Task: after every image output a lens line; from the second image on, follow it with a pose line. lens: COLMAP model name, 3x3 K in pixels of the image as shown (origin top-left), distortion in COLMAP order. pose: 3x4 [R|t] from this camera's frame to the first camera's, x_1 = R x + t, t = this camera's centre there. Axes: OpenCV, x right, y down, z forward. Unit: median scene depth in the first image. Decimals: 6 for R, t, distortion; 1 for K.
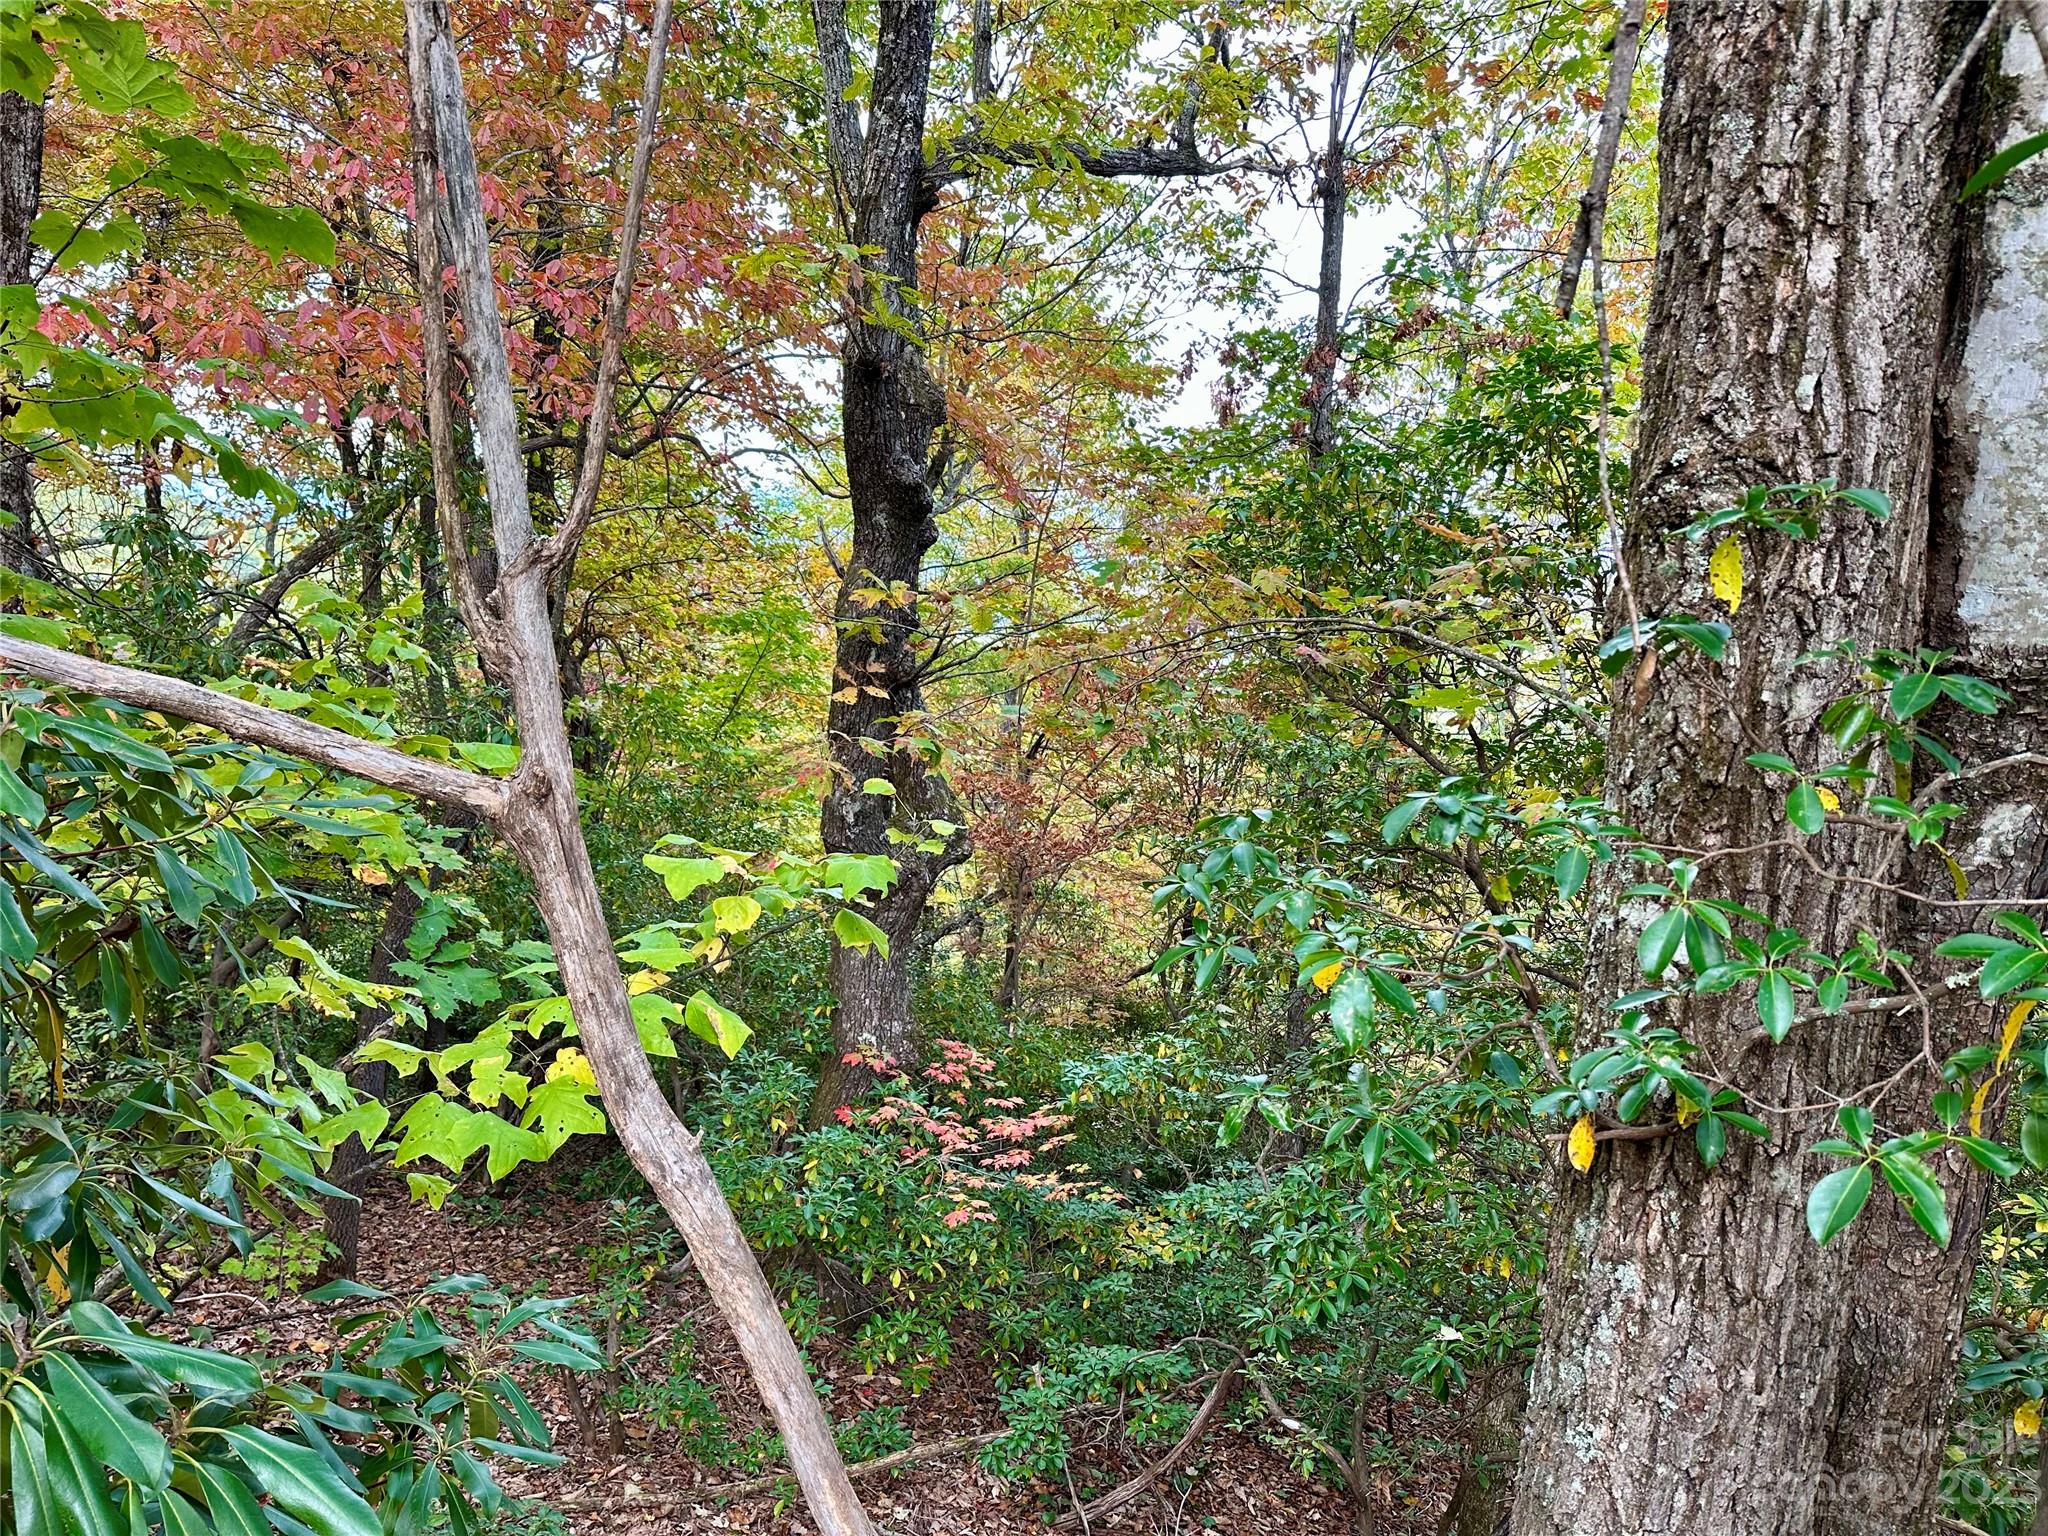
lens RADIAL K [[1441.6, 0, 1028.6], [0, 1441.6, 760.4], [0, 0, 1]] dist [0.016902, -0.028326]
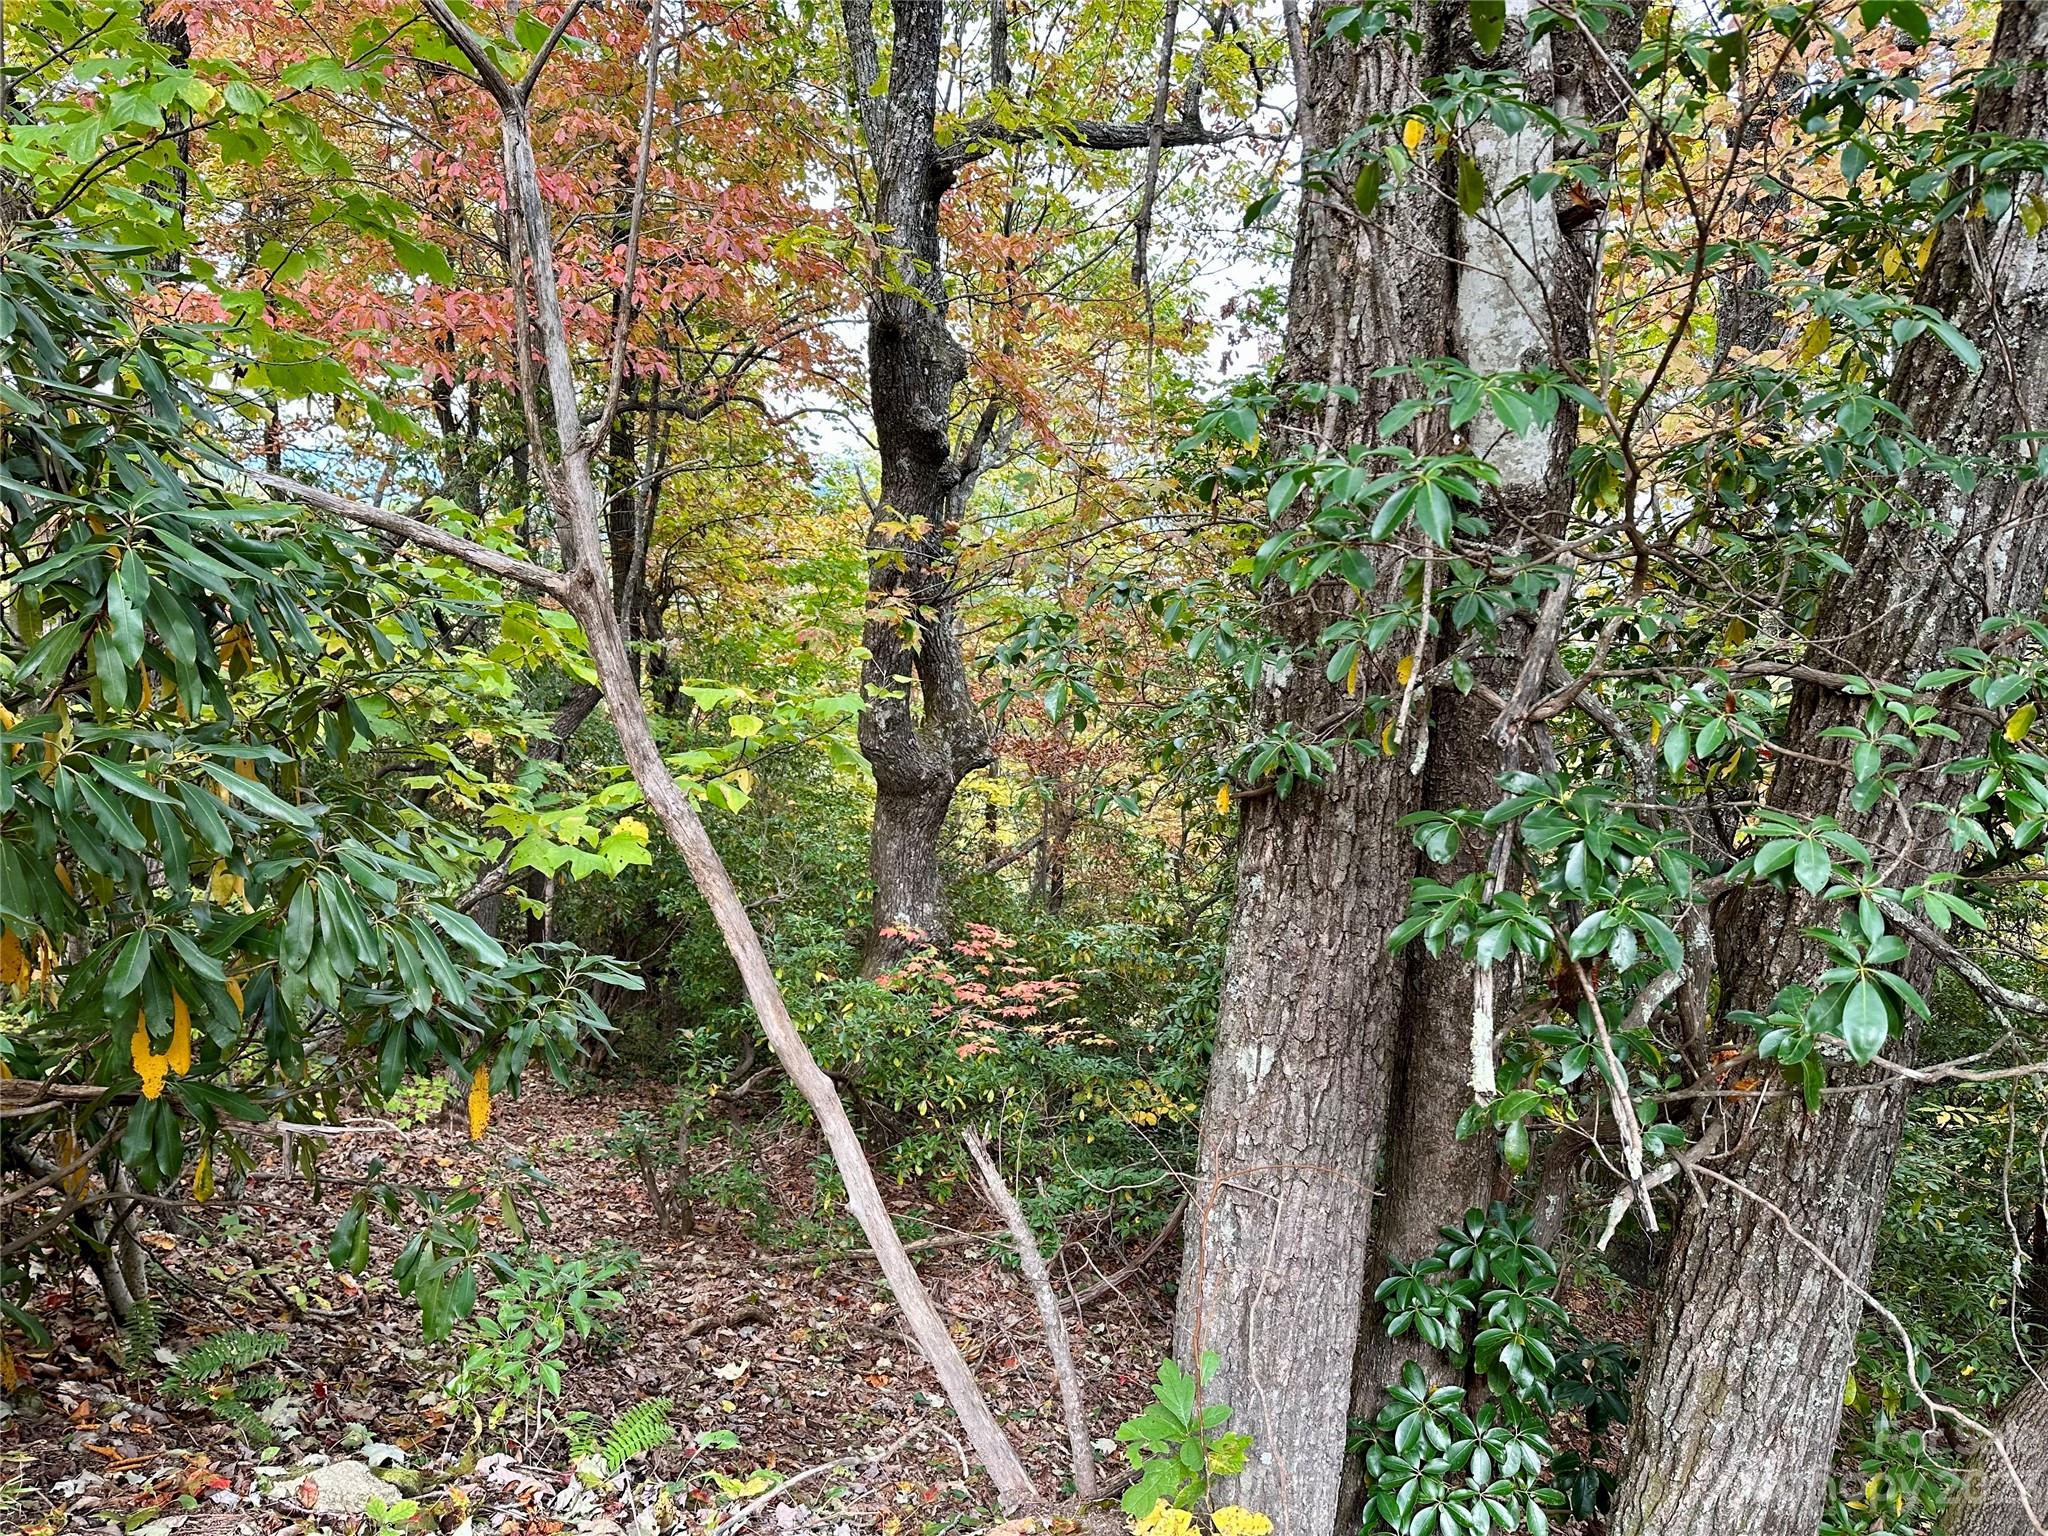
lens RADIAL K [[1441.6, 0, 1026.0], [0, 1441.6, 768.9], [0, 0, 1]] dist [0.016902, -0.028326]
pose [[0.998113, -0.008803, -0.060776, 0.062106], [0.010652, 0.999488, 0.030180, 0.043180], [0.060479, -0.030770, 0.997695, -0.150395]]
